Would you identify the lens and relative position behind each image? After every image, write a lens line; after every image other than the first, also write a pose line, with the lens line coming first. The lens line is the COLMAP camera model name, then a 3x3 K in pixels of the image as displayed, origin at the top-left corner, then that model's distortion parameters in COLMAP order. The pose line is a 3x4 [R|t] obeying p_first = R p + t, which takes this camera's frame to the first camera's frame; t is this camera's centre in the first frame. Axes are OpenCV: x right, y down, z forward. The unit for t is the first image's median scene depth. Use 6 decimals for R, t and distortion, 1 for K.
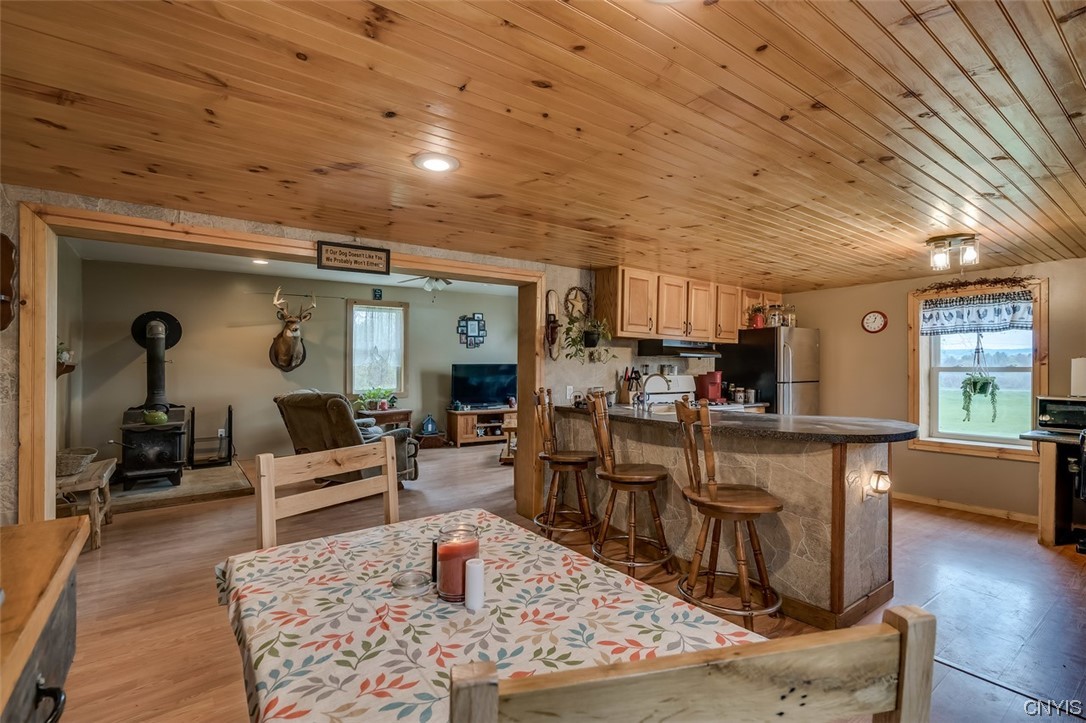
lens RADIAL K [[496.0, 0, 544.4], [0, 496.0, 364.0], [0, 0, 1]] dist [0.001839, 0.000588]
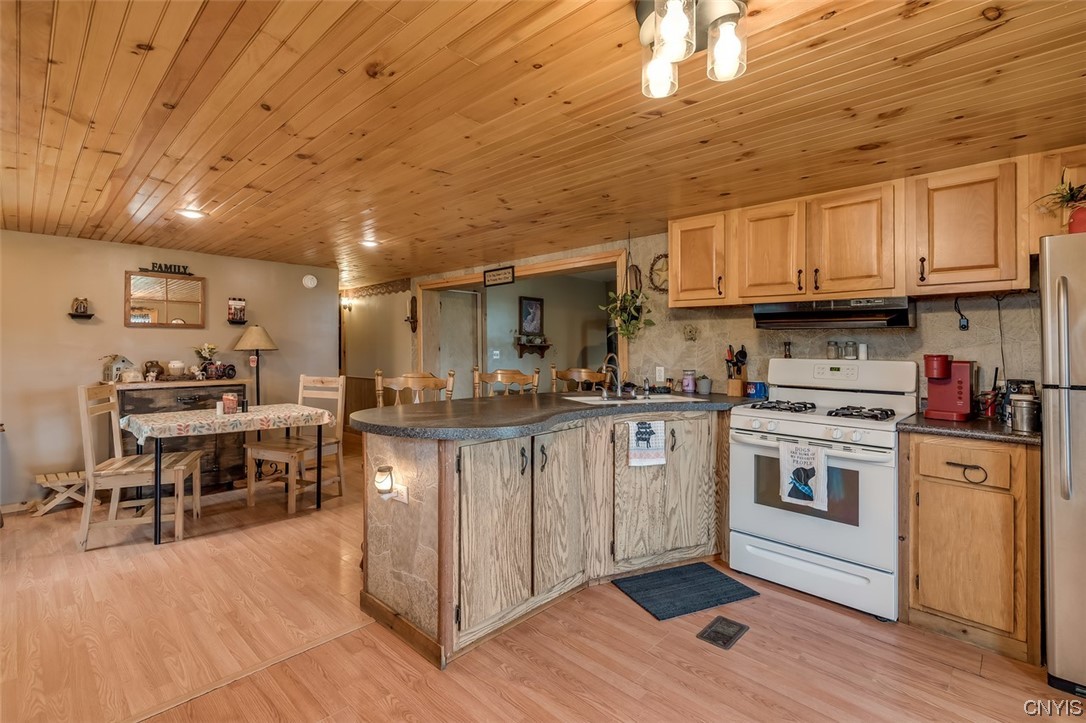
lens RADIAL K [[501.4, 0, 540.9], [0, 501.4, 336.3], [0, 0, 1]] dist [-0.000909, -0.000148]
pose [[0.171900, -0.019488, -0.984922, 0.798330], [0.004464, 0.999809, -0.019004, 0.005051], [0.985104, -0.001130, 0.171954, 0.566349]]
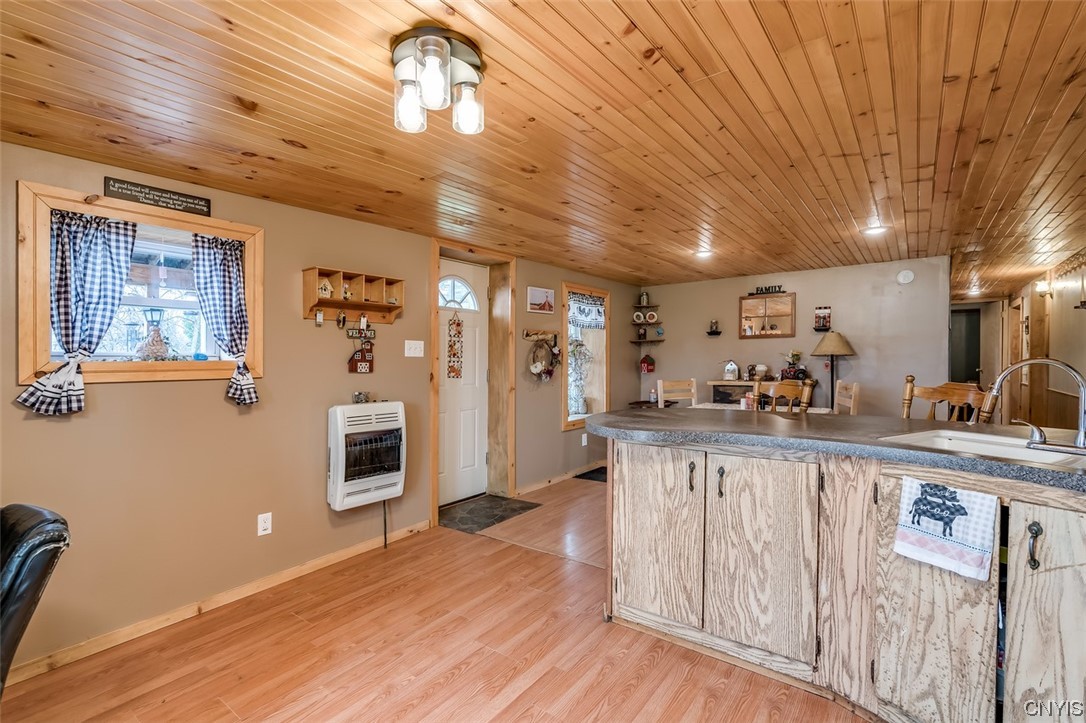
lens RADIAL K [[499.4, 0, 543.6], [0, 499.4, 351.8], [0, 0, 1]] dist [0.001874, 0.001155]
pose [[-0.958918, 0.013769, -0.283348, 0.586455], [0.019601, 0.999650, -0.017757, 0.010248], [0.283005, -0.022582, -0.958853, 0.985750]]
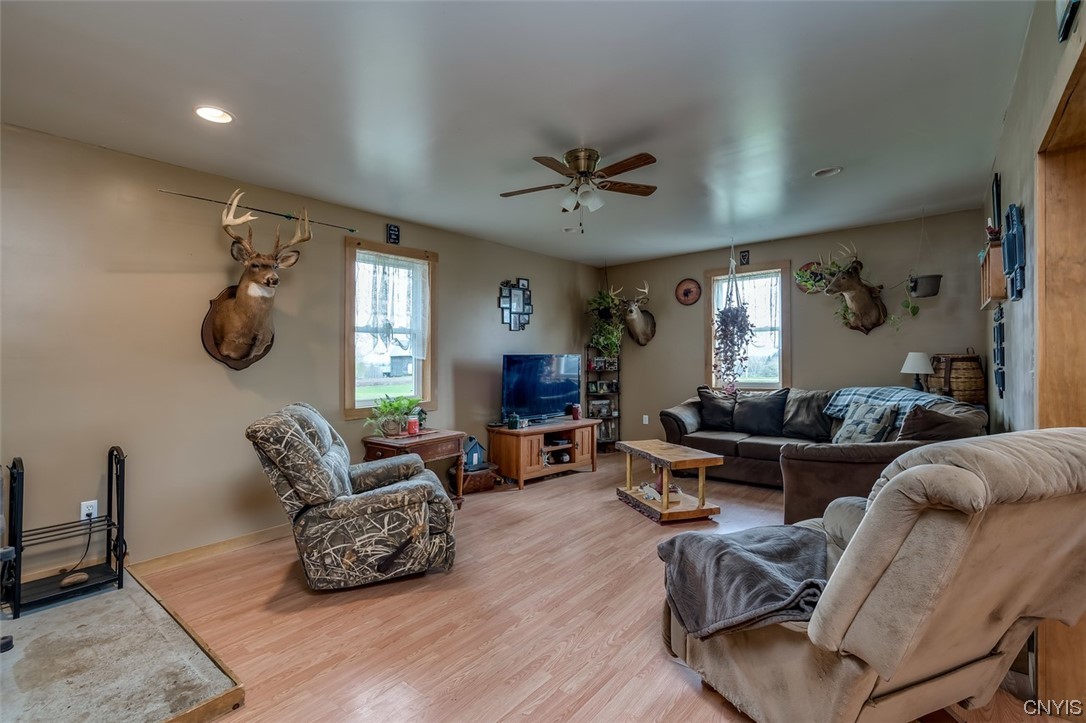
lens RADIAL K [[499.4, 0, 543.6], [0, 499.4, 351.8], [0, 0, 1]] dist [0.001874, 0.001155]
pose [[0.969172, -0.002551, 0.246373, -0.484511], [0.006462, 0.999866, -0.015068, 0.010940], [-0.246301, 0.016195, 0.969058, 0.615364]]
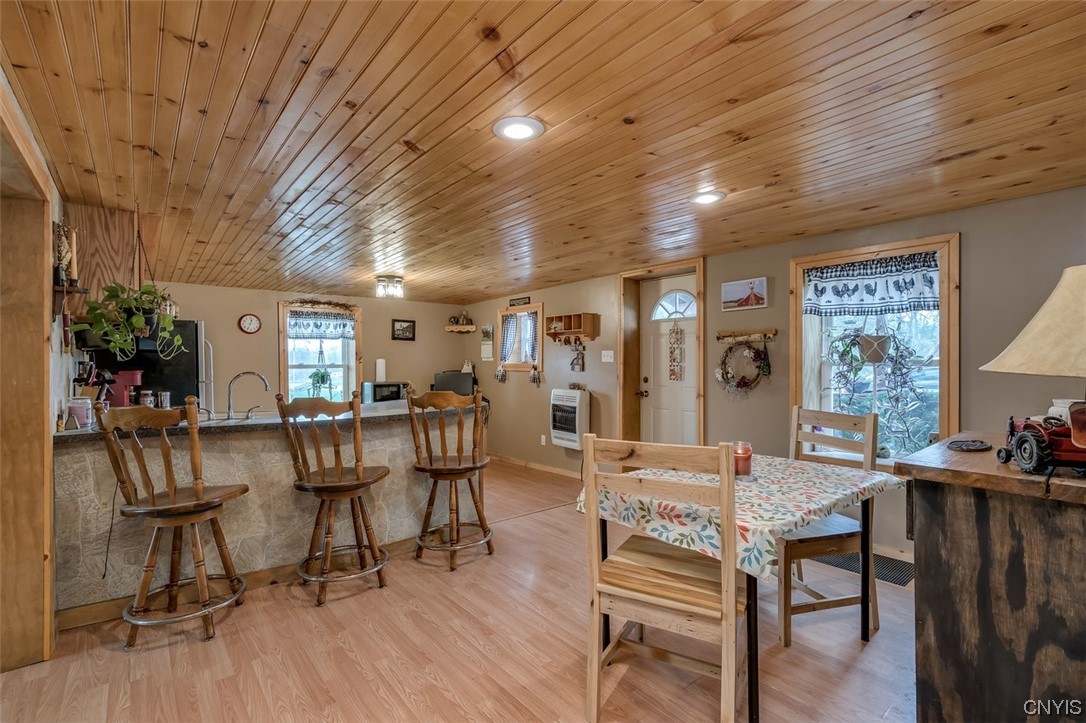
lens RADIAL K [[490.4, 0, 537.6], [0, 490.4, 367.8], [0, 0, 1]] dist [0.000539, 0.000243]
pose [[-0.042713, -0.006370, 0.999067, -0.464186], [0.000389, 0.999979, 0.006392, 0.006345], [-0.999087, 0.000662, -0.042710, 0.425465]]
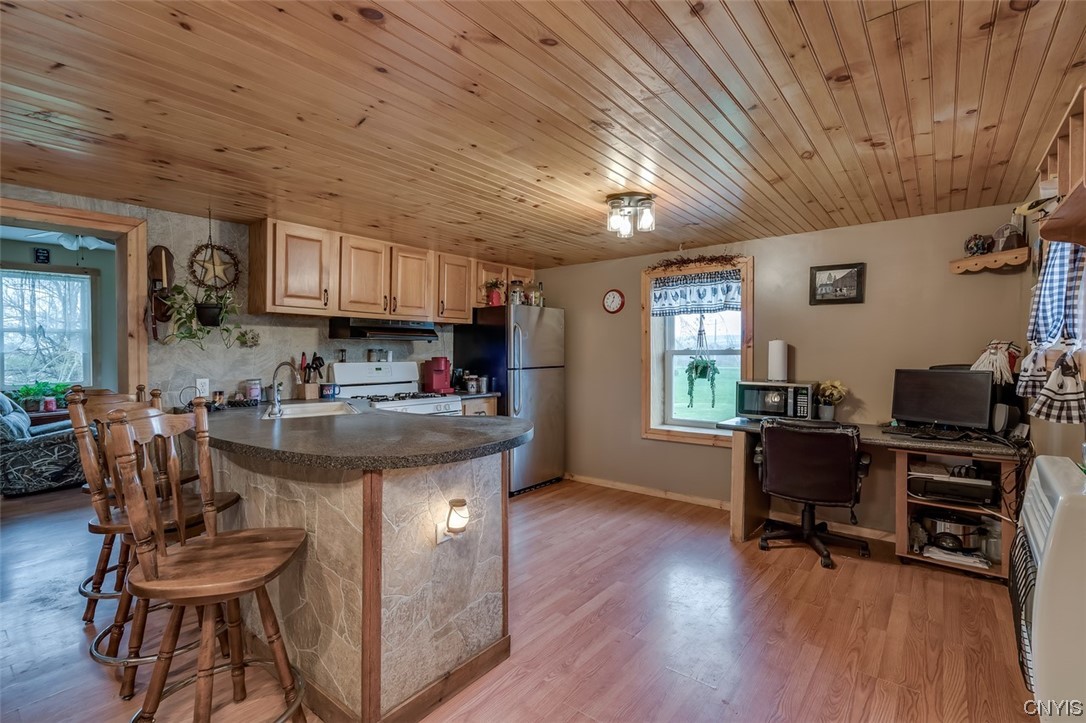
lens RADIAL K [[495.3, 0, 538.3], [0, 495.3, 355.2], [0, 0, 1]] dist [-0.001605, -0.000202]
pose [[0.968543, -0.008357, 0.248707, 0.311999], [0.004384, 0.999854, 0.016524, -0.000812], [-0.248809, -0.014914, 0.968438, 0.148809]]
